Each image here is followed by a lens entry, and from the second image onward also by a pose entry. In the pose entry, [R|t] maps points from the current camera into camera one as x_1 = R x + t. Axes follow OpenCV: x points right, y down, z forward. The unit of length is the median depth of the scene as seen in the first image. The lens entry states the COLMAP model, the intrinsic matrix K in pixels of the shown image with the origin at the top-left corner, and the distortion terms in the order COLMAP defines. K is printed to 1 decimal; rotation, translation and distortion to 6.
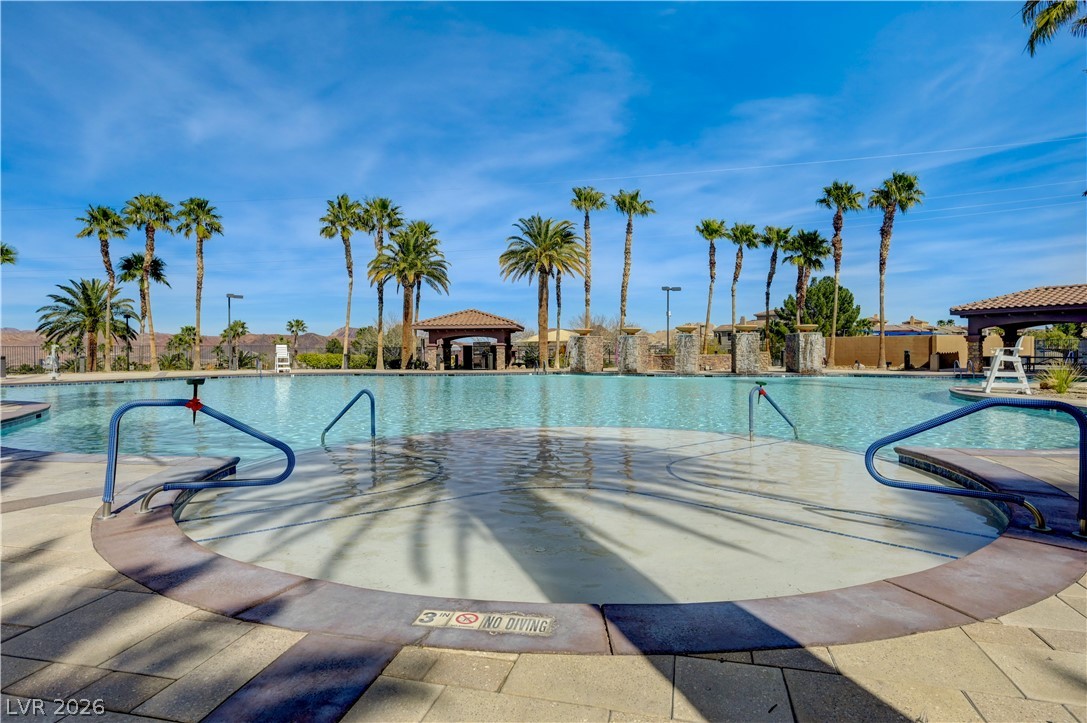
lens RADIAL K [[597.7, 0, 543.8], [0, 597.7, 357.2], [0, 0, 1]] dist [-0.003257, -0.000717]
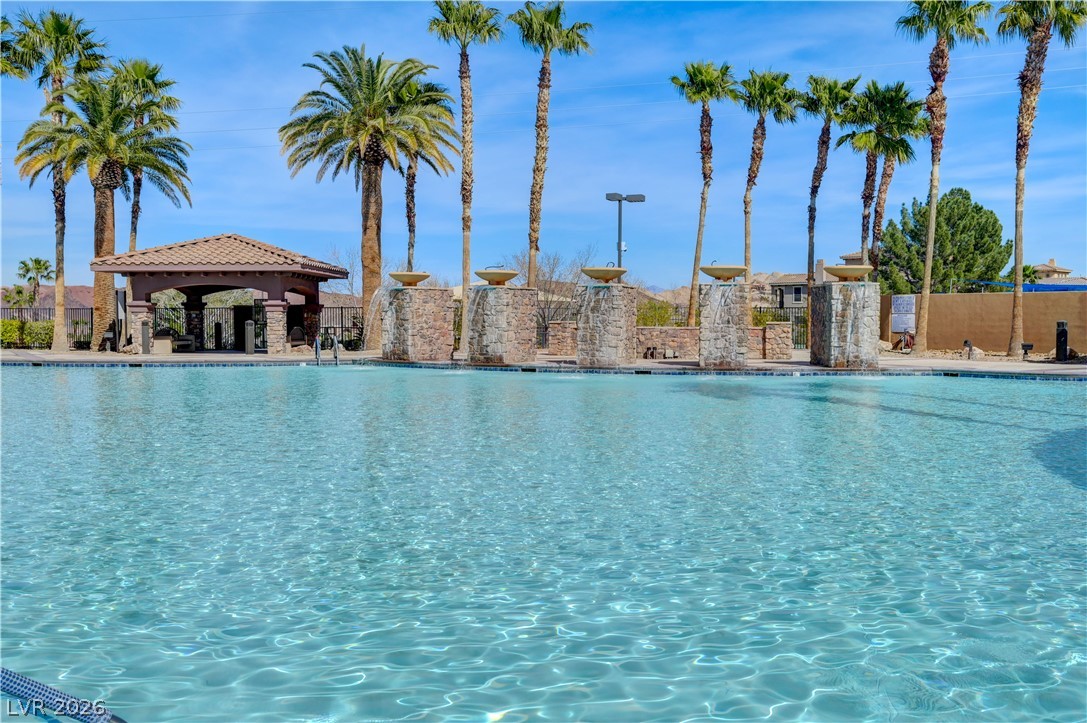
lens RADIAL K [[964.5, 0, 552.7], [0, 964.5, 358.4], [0, 0, 1]] dist [-0.002897, -0.002509]
pose [[0.999757, 0.006354, 0.021092, 0.137429], [-0.007038, 0.999446, 0.032535, -0.002966], [-0.020874, -0.032675, 0.999248, 0.172048]]
